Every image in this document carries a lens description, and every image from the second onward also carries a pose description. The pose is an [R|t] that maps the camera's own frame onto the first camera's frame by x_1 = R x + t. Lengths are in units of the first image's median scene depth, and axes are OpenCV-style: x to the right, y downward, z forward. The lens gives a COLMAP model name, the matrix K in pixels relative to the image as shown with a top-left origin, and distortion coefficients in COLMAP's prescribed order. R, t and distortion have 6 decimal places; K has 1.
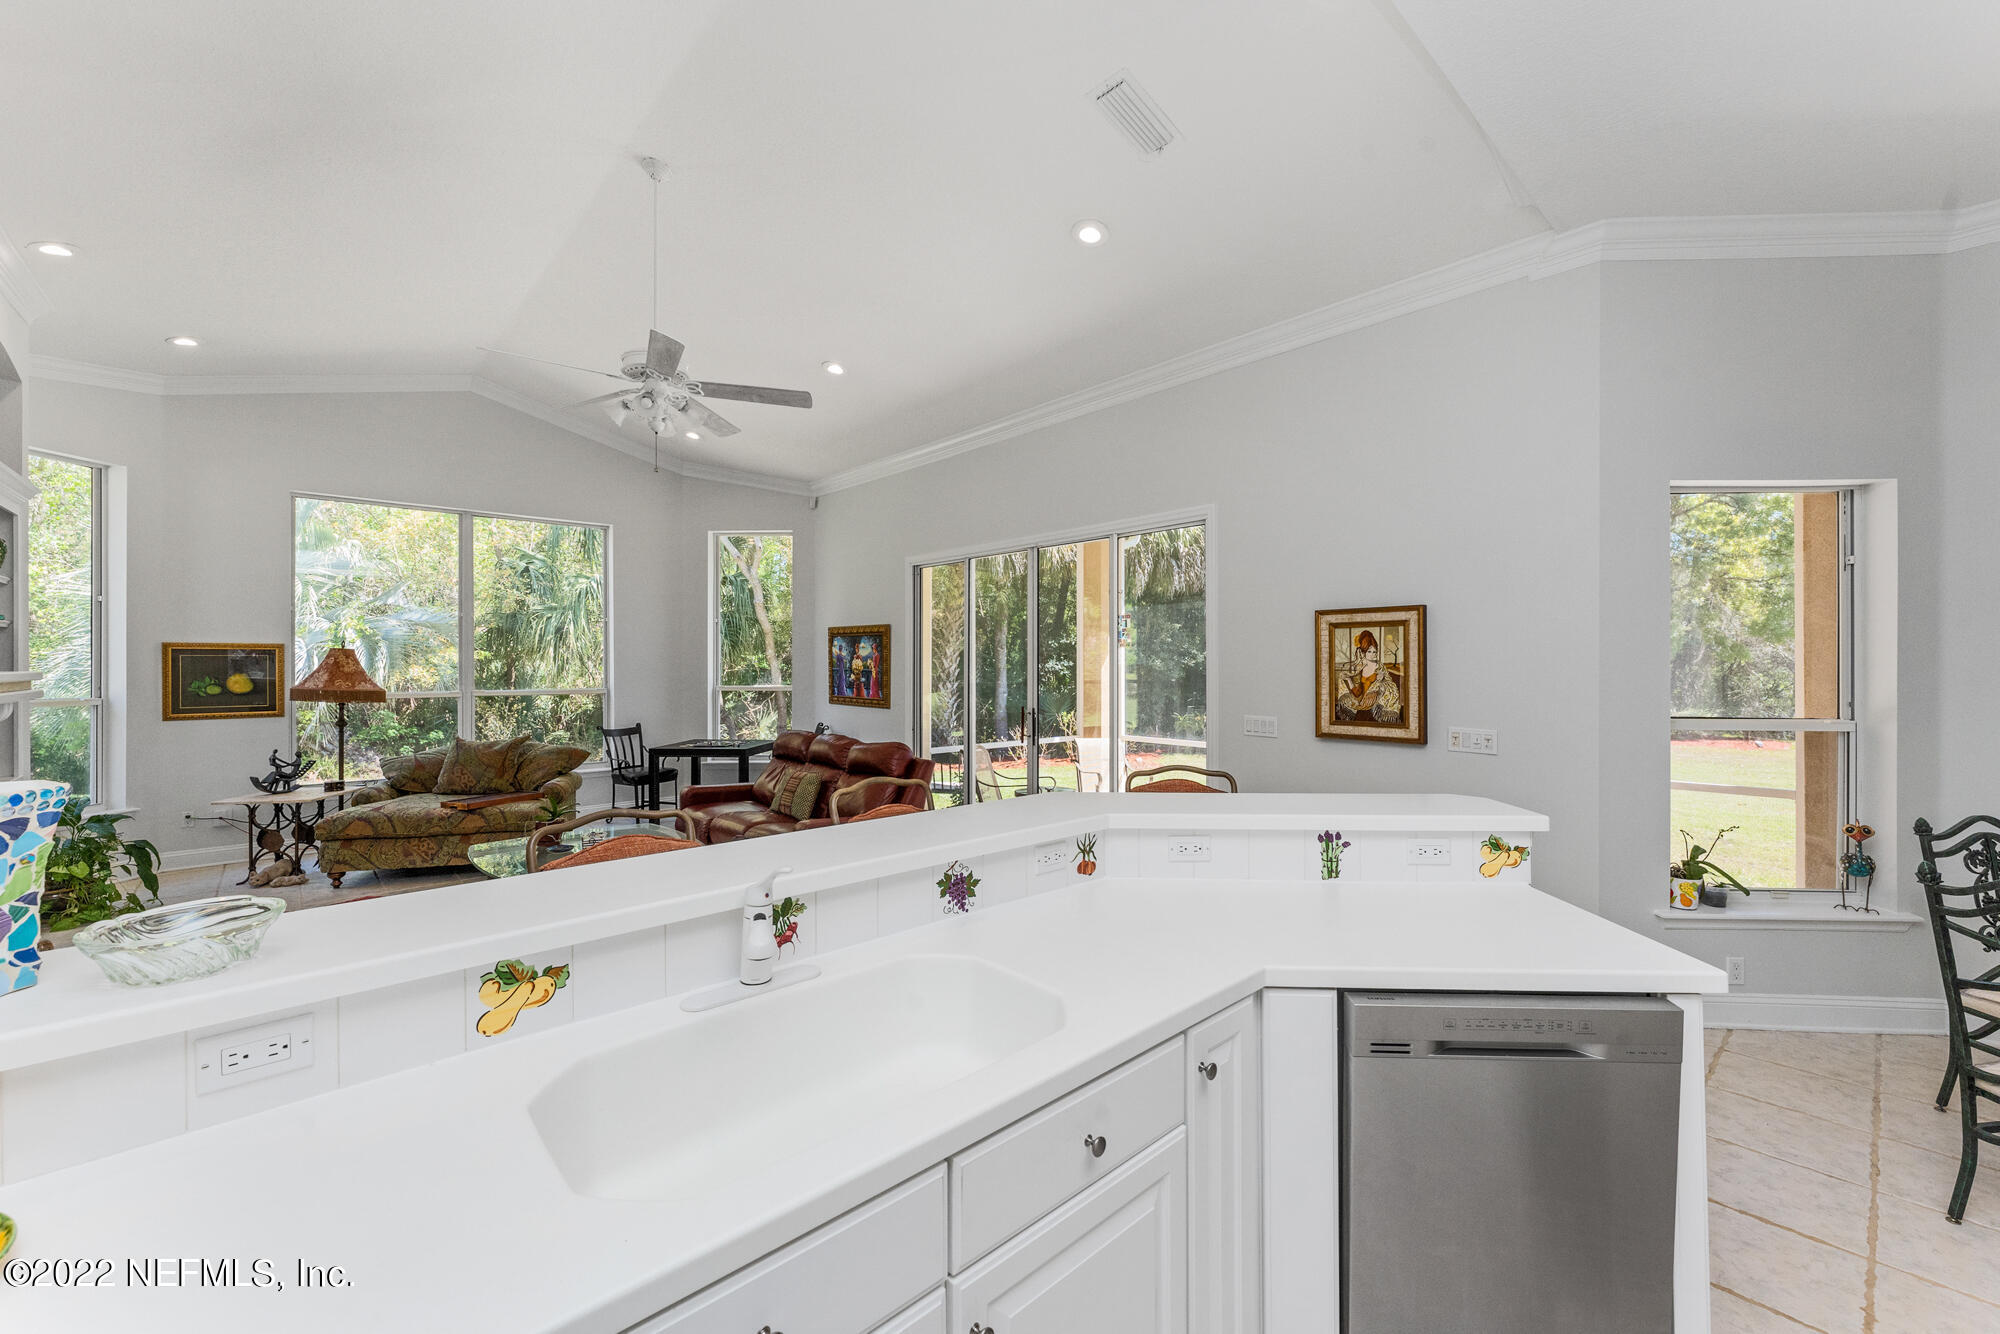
lens RADIAL K [[799.3, 0, 993.5], [0, 799.3, 663.6], [0, 0, 1]] dist [-0.000103, 0.000393]
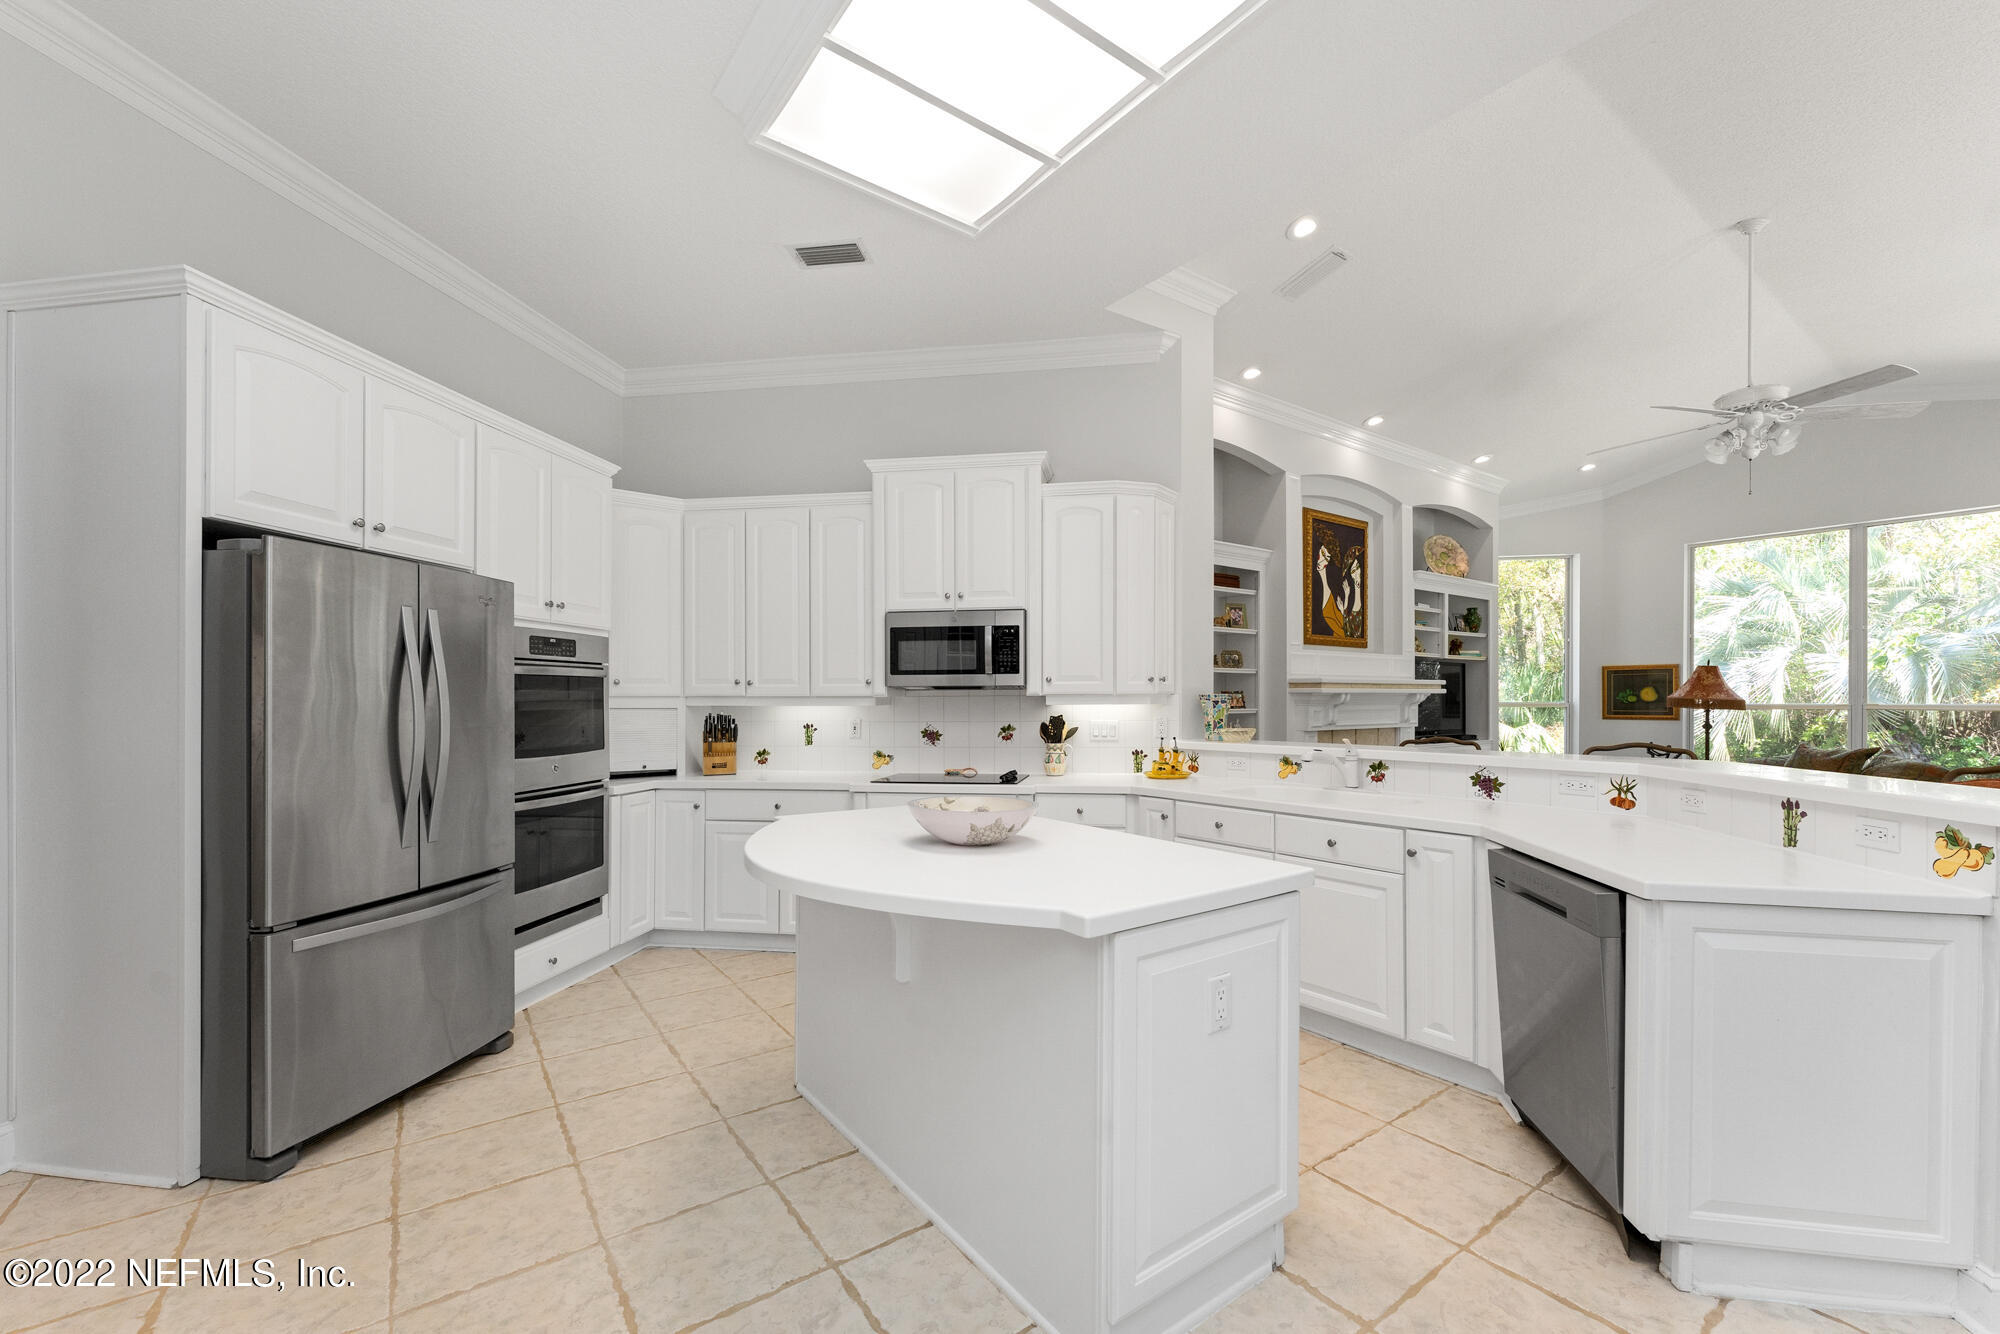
lens RADIAL K [[799.3, 0, 1018.7], [0, 799.3, 701.7], [0, 0, 1]] dist [-0.000103, 0.000393]
pose [[-0.087962, 0.004012, -0.996116, 0.780048], [0.003311, 0.999988, 0.003735, 0.043612], [0.996118, -0.002969, -0.087974, 0.073264]]
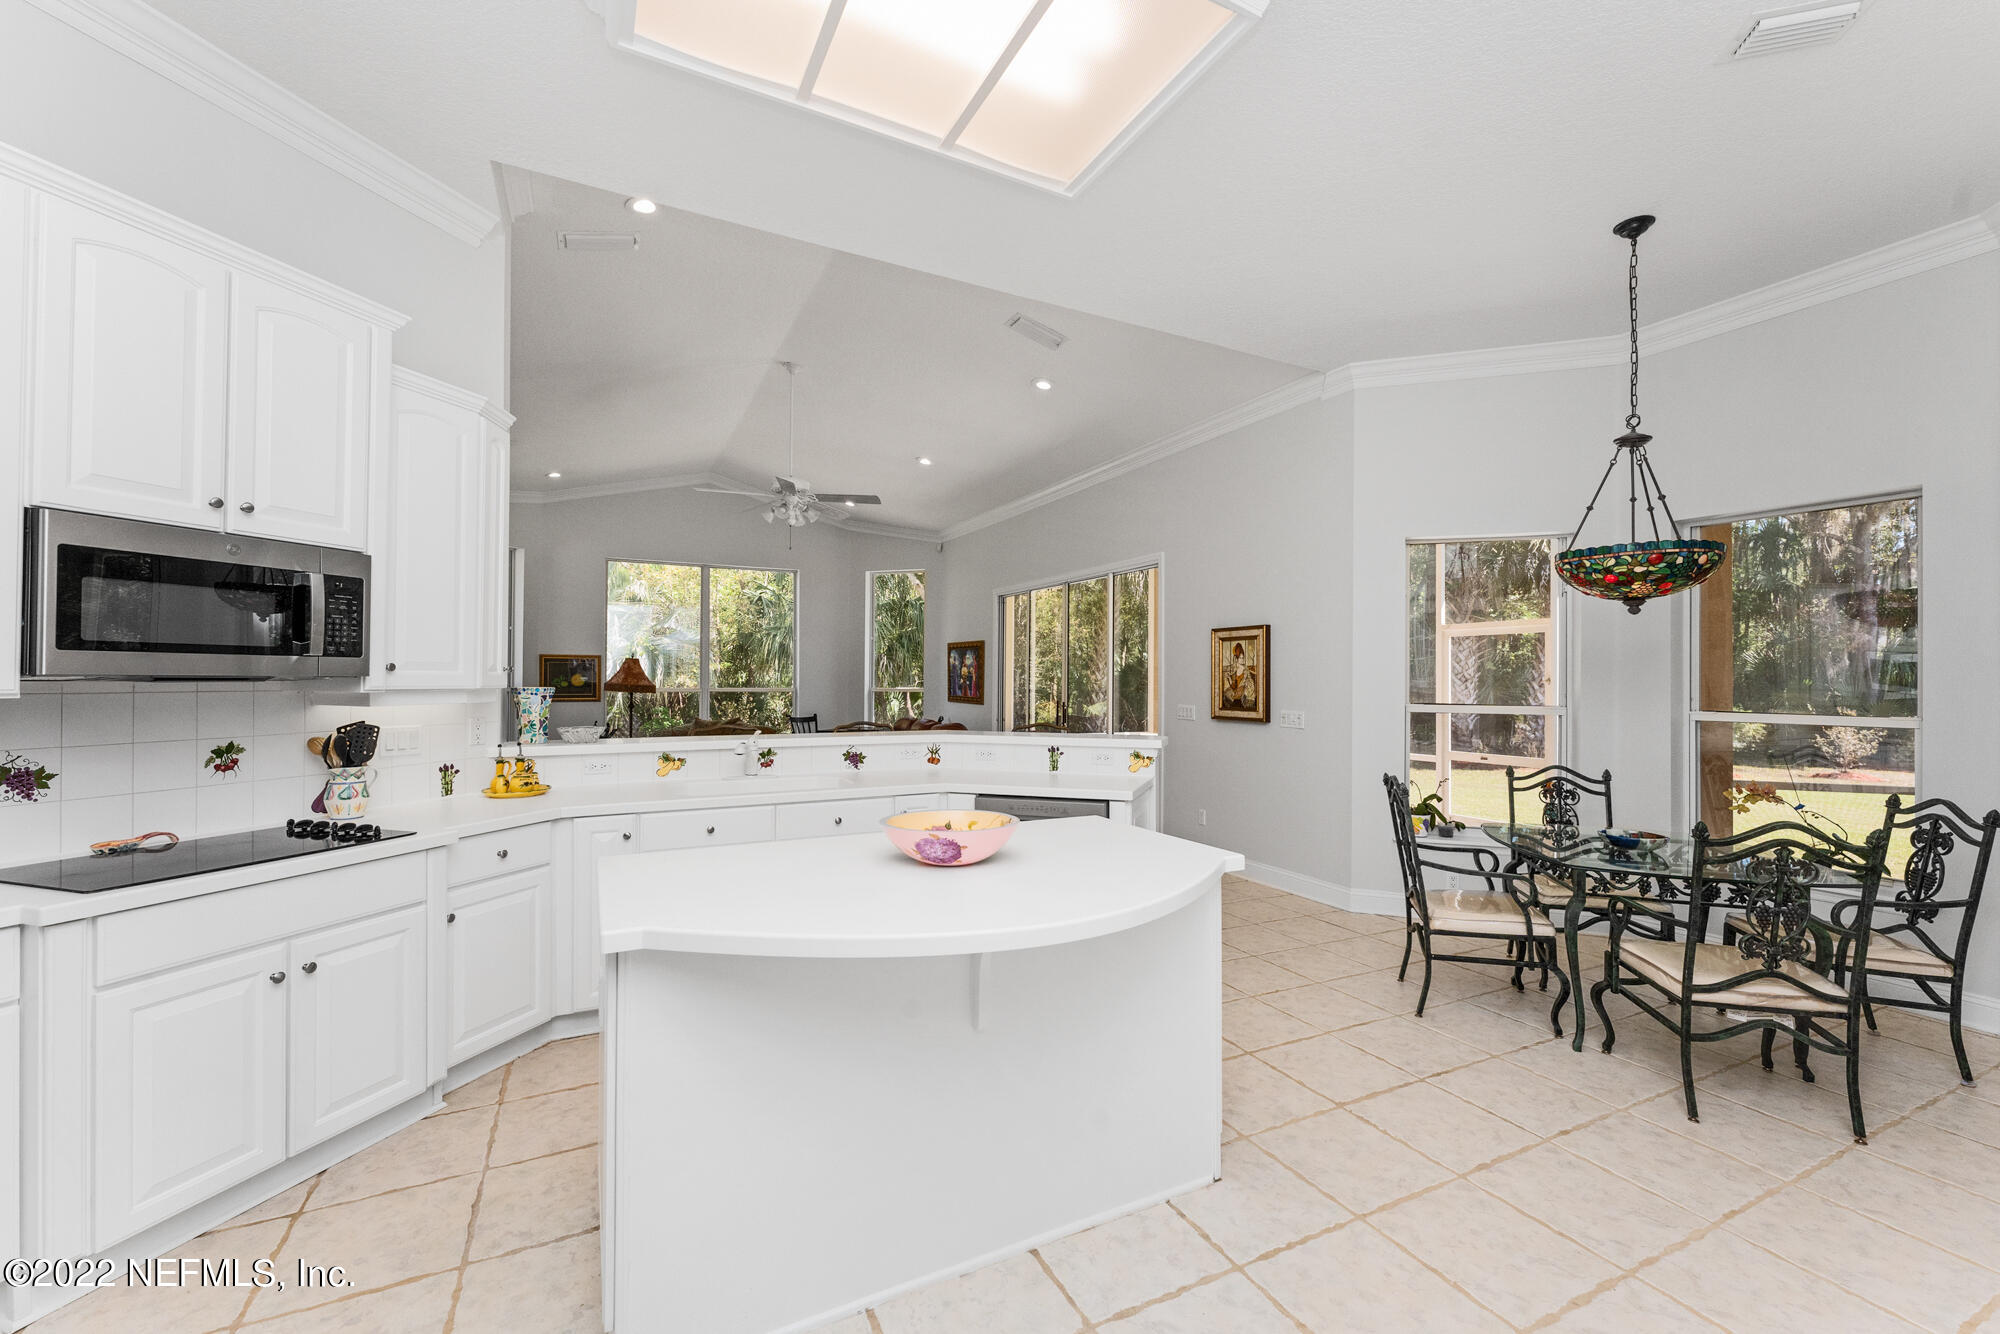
lens RADIAL K [[799.3, 0, 982.1], [0, 799.3, 673.0], [0, 0, 1]] dist [-0.000103, 0.000393]
pose [[0.961506, 0.005429, -0.274729, 0.411334], [-0.007663, 0.999946, -0.007061, 0.025095], [0.274676, 0.008895, 0.961496, -0.474344]]
